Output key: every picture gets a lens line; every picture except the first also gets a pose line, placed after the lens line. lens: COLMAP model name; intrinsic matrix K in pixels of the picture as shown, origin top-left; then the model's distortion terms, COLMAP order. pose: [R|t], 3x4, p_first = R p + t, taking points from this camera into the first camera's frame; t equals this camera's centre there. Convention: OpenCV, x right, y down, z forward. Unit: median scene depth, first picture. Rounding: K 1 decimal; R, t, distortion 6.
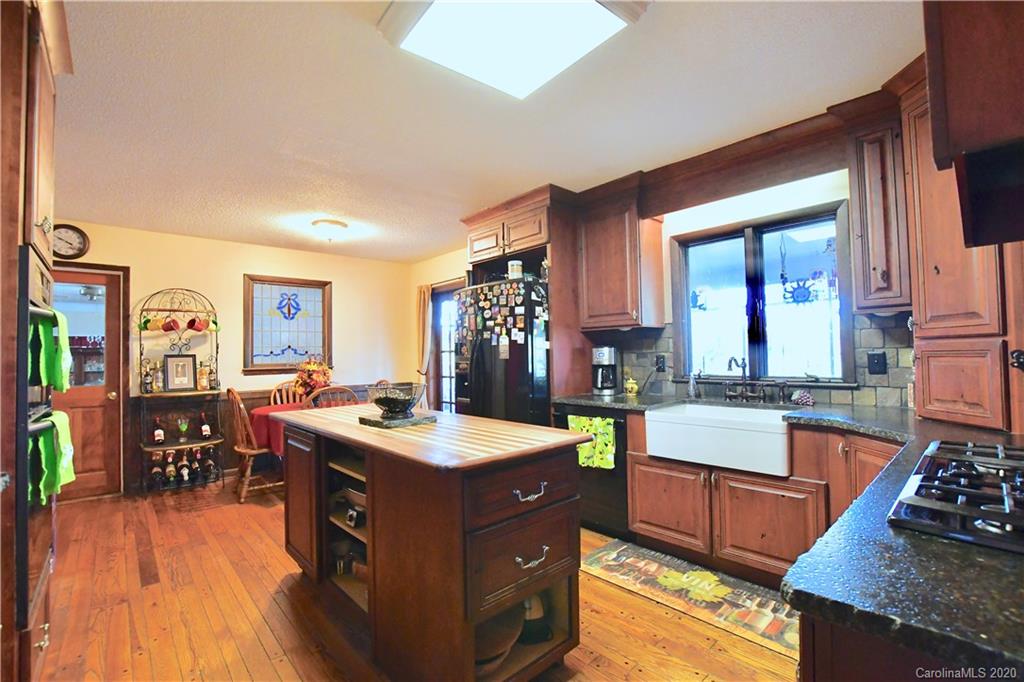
lens RADIAL K [[451.2, 0, 511.0], [0, 451.2, 345.1], [0, 0, 1]] dist [-0.039480, 0.008999]
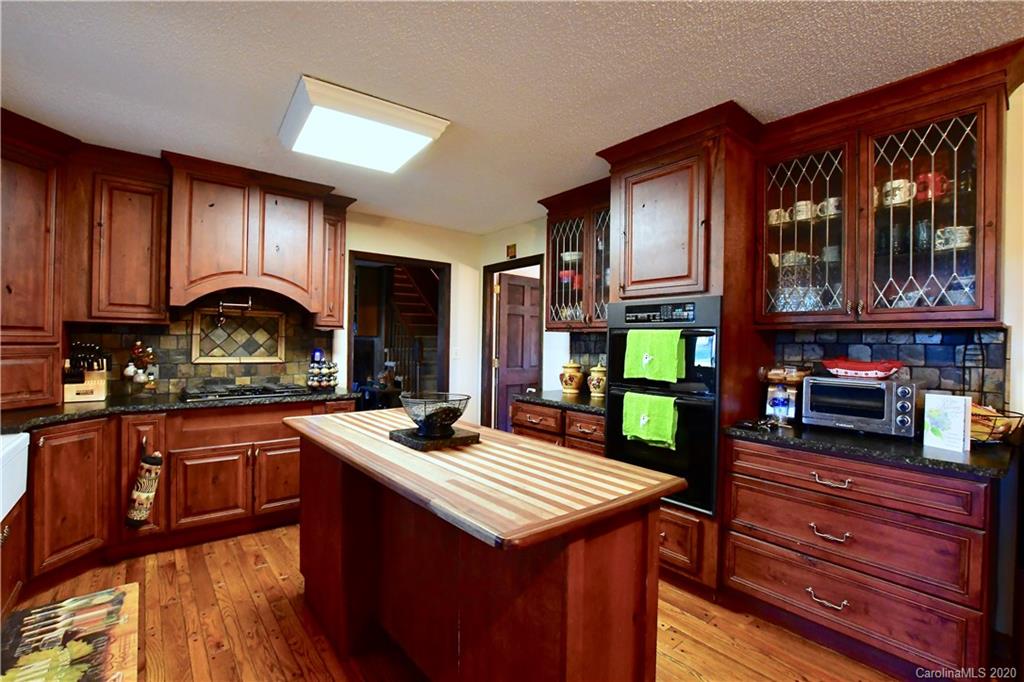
lens RADIAL K [[451.2, 0, 511.0], [0, 451.2, 345.1], [0, 0, 1]] dist [-0.039480, 0.008999]
pose [[-0.998549, 0.003314, 0.053755, -0.269112], [0.002436, 0.999863, -0.016382, 0.006433], [-0.053802, -0.016227, -0.998420, 1.123199]]
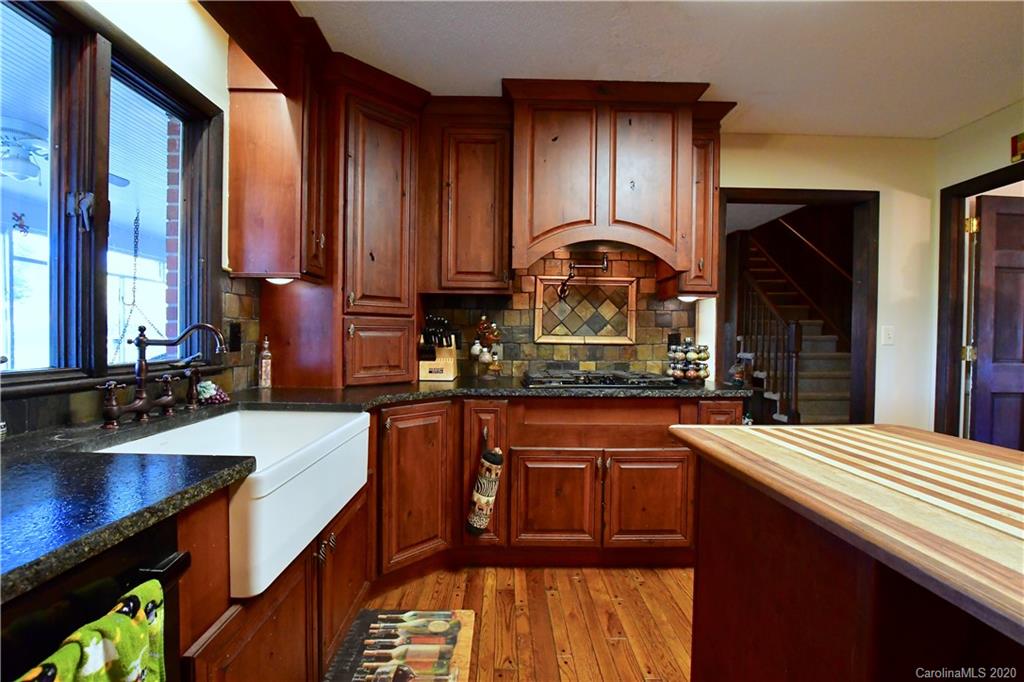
lens RADIAL K [[451.2, 0, 511.0], [0, 451.2, 345.1], [0, 0, 1]] dist [-0.039480, 0.008999]
pose [[-0.747259, -0.002020, 0.664530, -0.054103], [-0.009608, 0.999924, -0.007764, 0.038237], [-0.664464, -0.012186, -0.747221, 0.859448]]
